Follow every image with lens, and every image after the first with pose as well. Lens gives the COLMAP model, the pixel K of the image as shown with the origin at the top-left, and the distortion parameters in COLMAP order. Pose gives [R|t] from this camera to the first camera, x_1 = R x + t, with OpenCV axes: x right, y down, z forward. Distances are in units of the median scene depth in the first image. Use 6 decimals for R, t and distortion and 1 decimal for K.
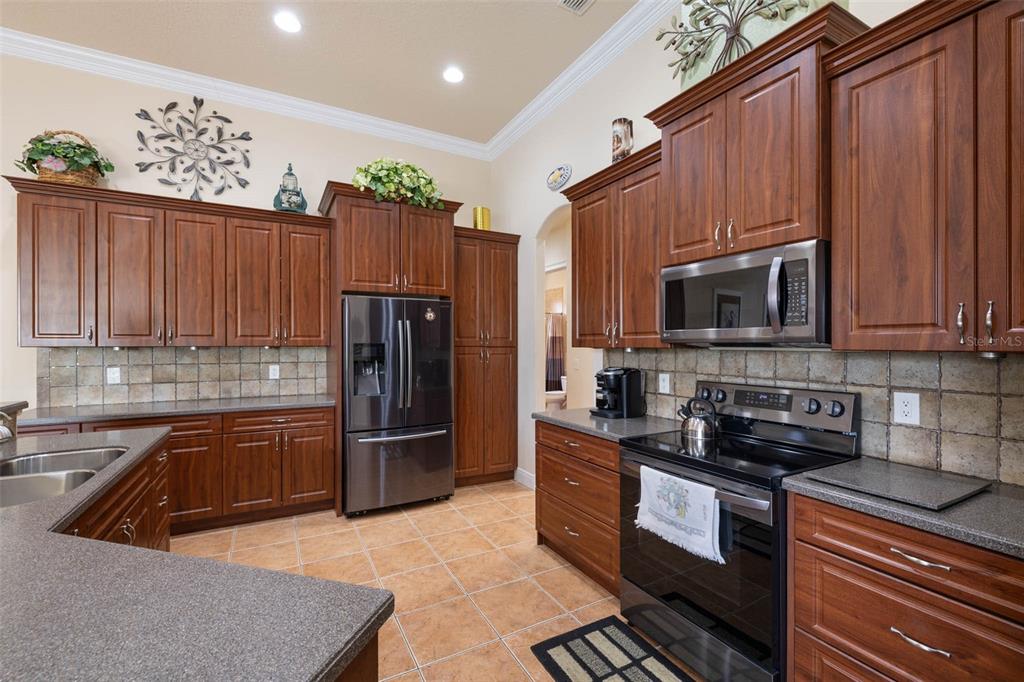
lens RADIAL K [[424.1, 0, 511.1], [0, 424.1, 345.4], [0, 0, 1]] dist [0.001055, 0.000248]
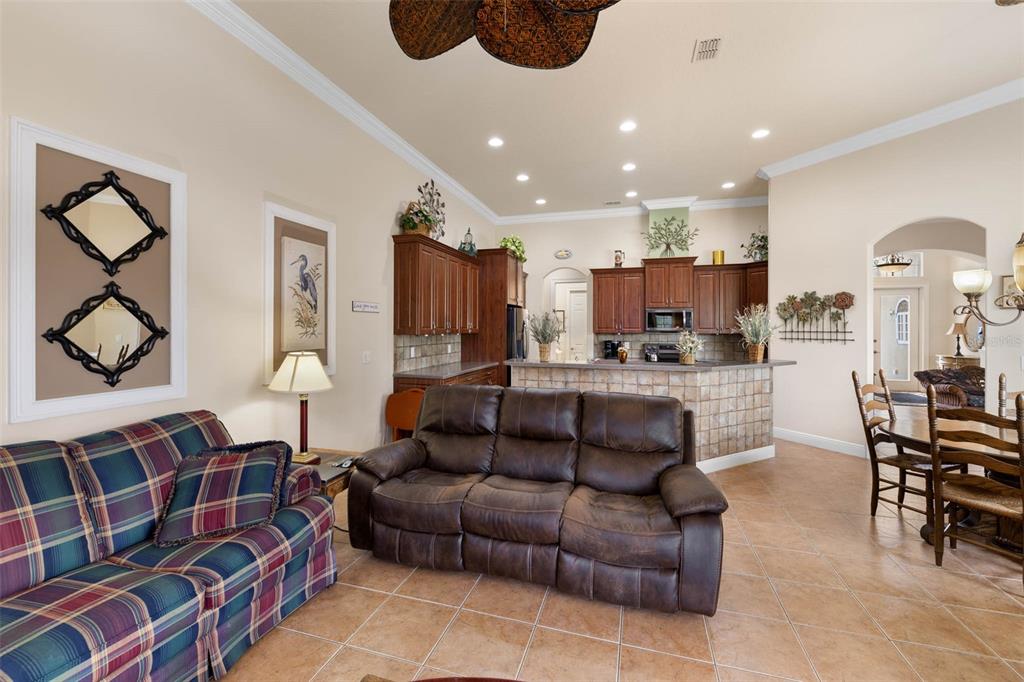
lens RADIAL K [[424.0, 0, 510.0], [0, 424.0, 328.0], [0, 0, 1]] dist [0.002543, 0.000312]
pose [[0.718820, 0.002531, 0.695192, -2.864738], [-0.001045, 0.999996, -0.002561, -0.026728], [-0.695195, 0.001114, 0.718820, -0.640094]]
